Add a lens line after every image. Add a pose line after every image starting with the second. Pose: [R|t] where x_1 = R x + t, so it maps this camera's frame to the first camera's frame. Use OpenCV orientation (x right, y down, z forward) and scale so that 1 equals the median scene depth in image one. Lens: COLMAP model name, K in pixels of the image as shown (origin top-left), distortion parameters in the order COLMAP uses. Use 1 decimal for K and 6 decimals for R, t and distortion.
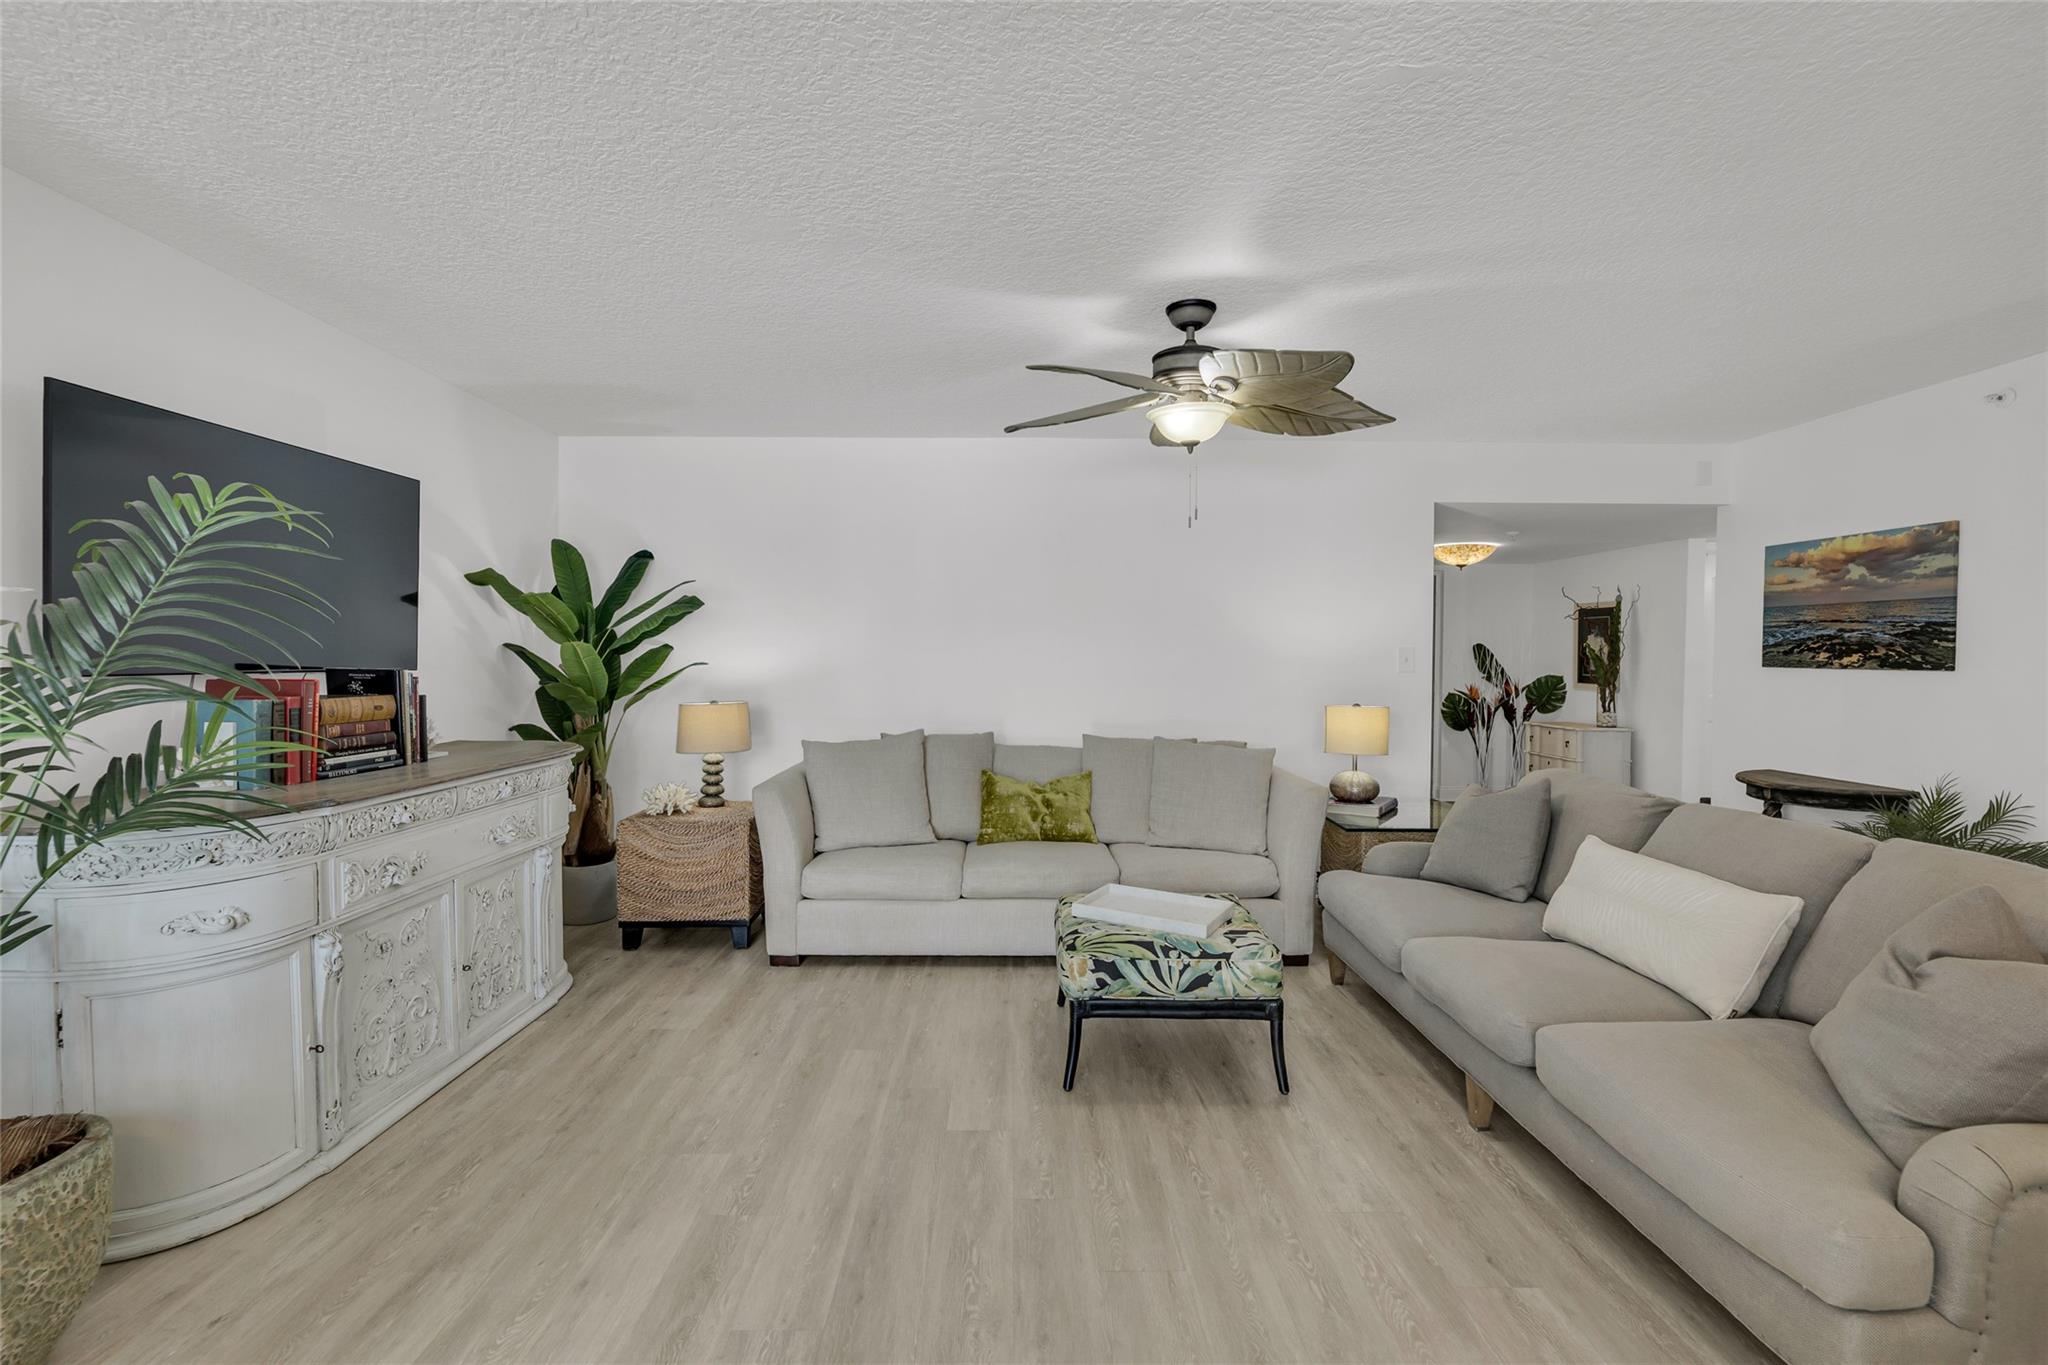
lens RADIAL K [[899.4, 0, 1034.2], [0, 899.4, 675.4], [0, 0, 1]] dist [0.000060, 0.001136]
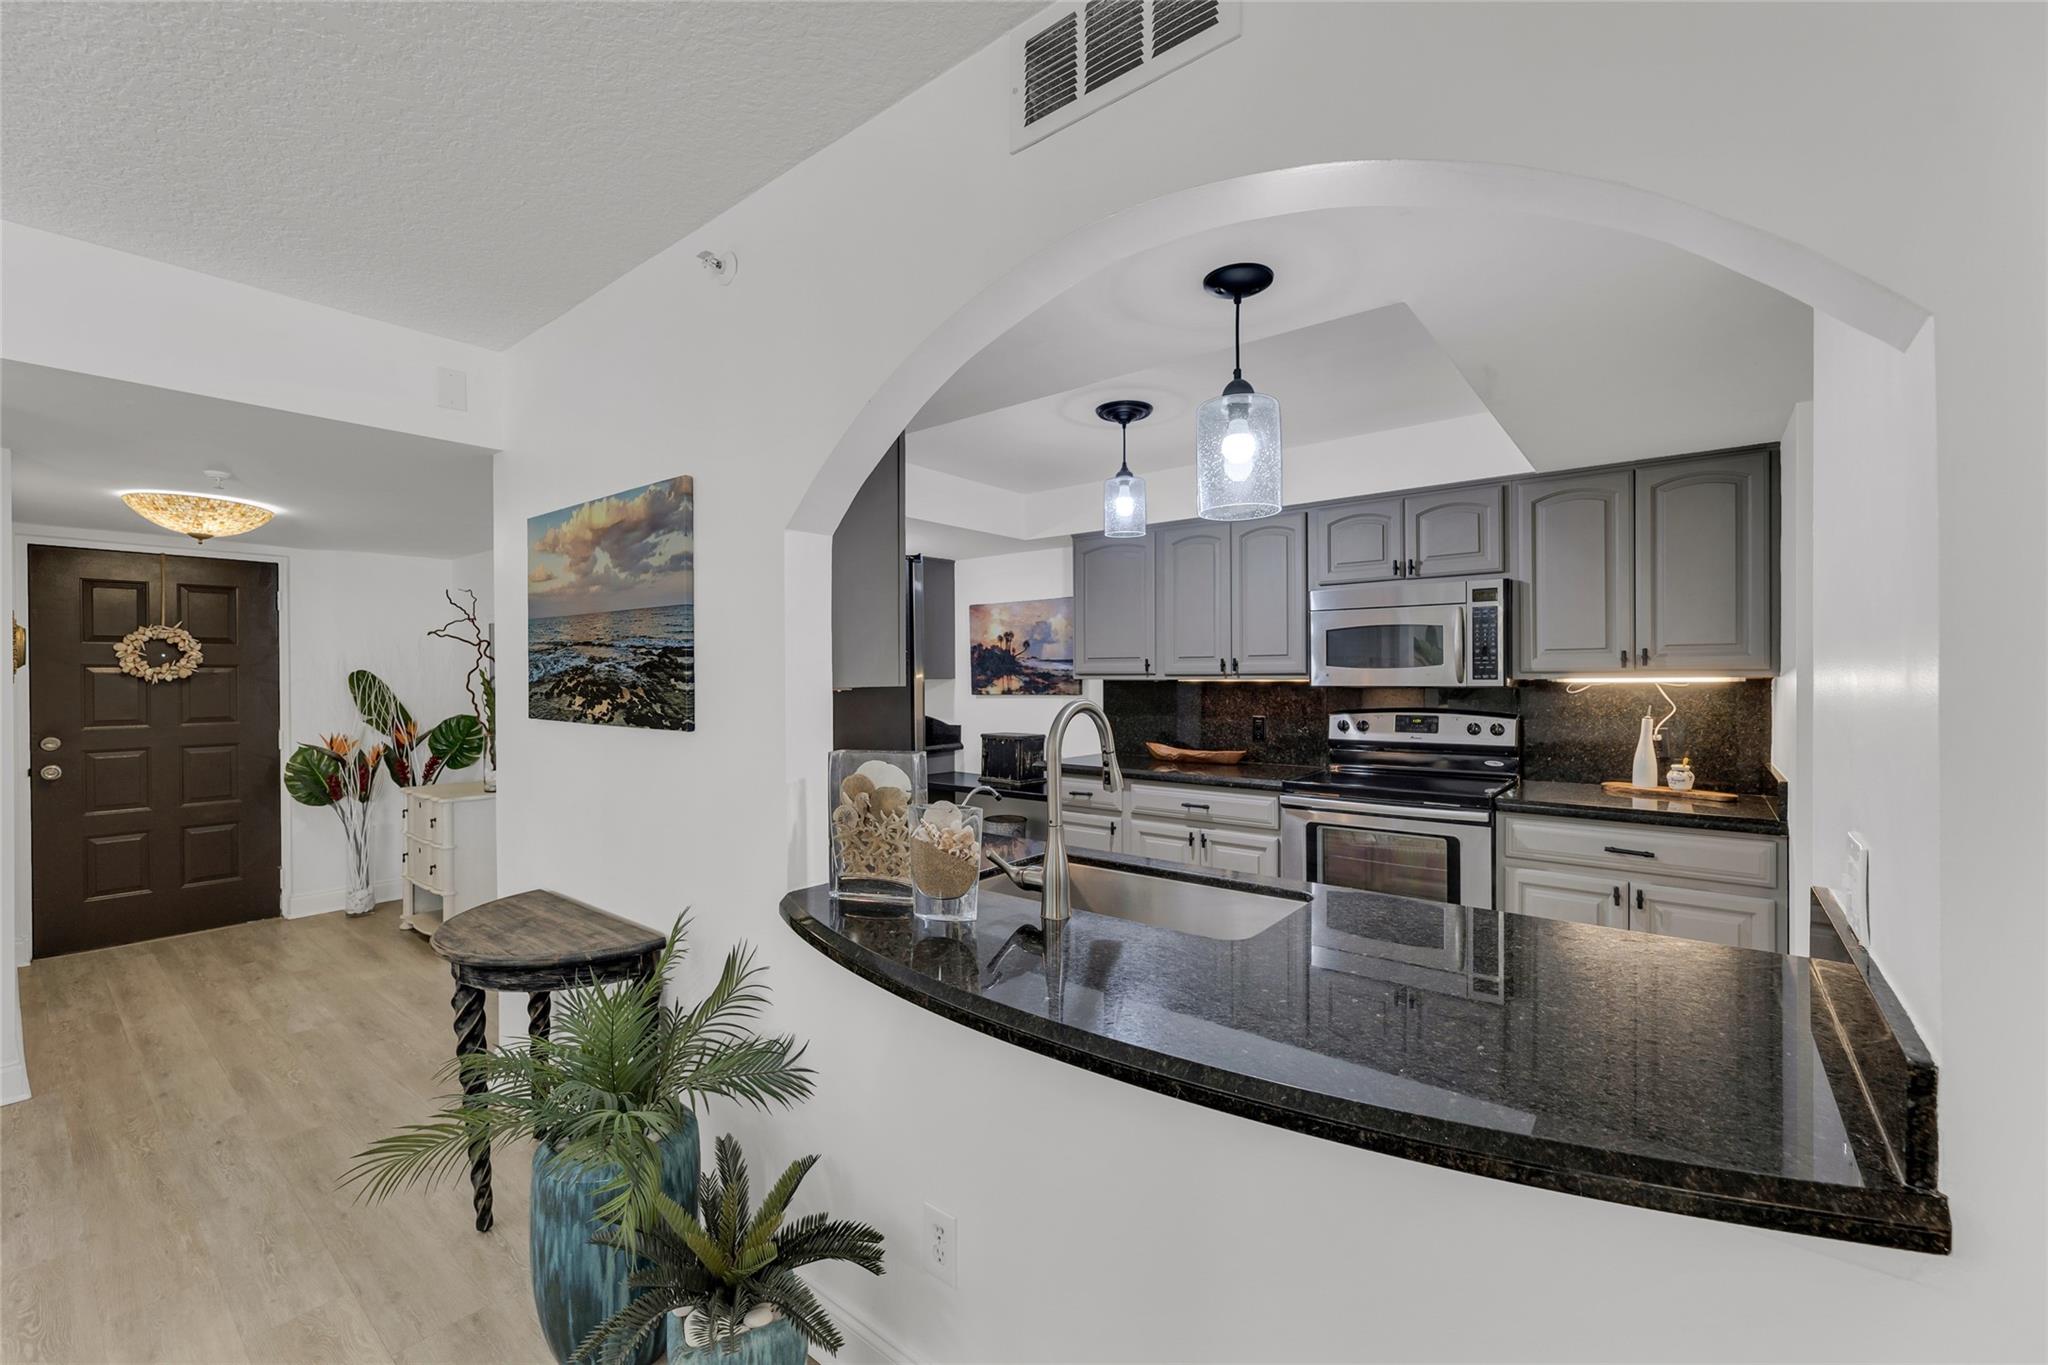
lens RADIAL K [[831.6, 0, 1028.7], [0, 831.6, 677.0], [0, 0, 1]] dist [-0.001233, 0.000725]
pose [[0.646116, -0.009676, 0.763178, 0.603601], [0.023316, 0.999703, -0.007064, -0.025263], [-0.762883, 0.022359, 0.646150, 0.387107]]
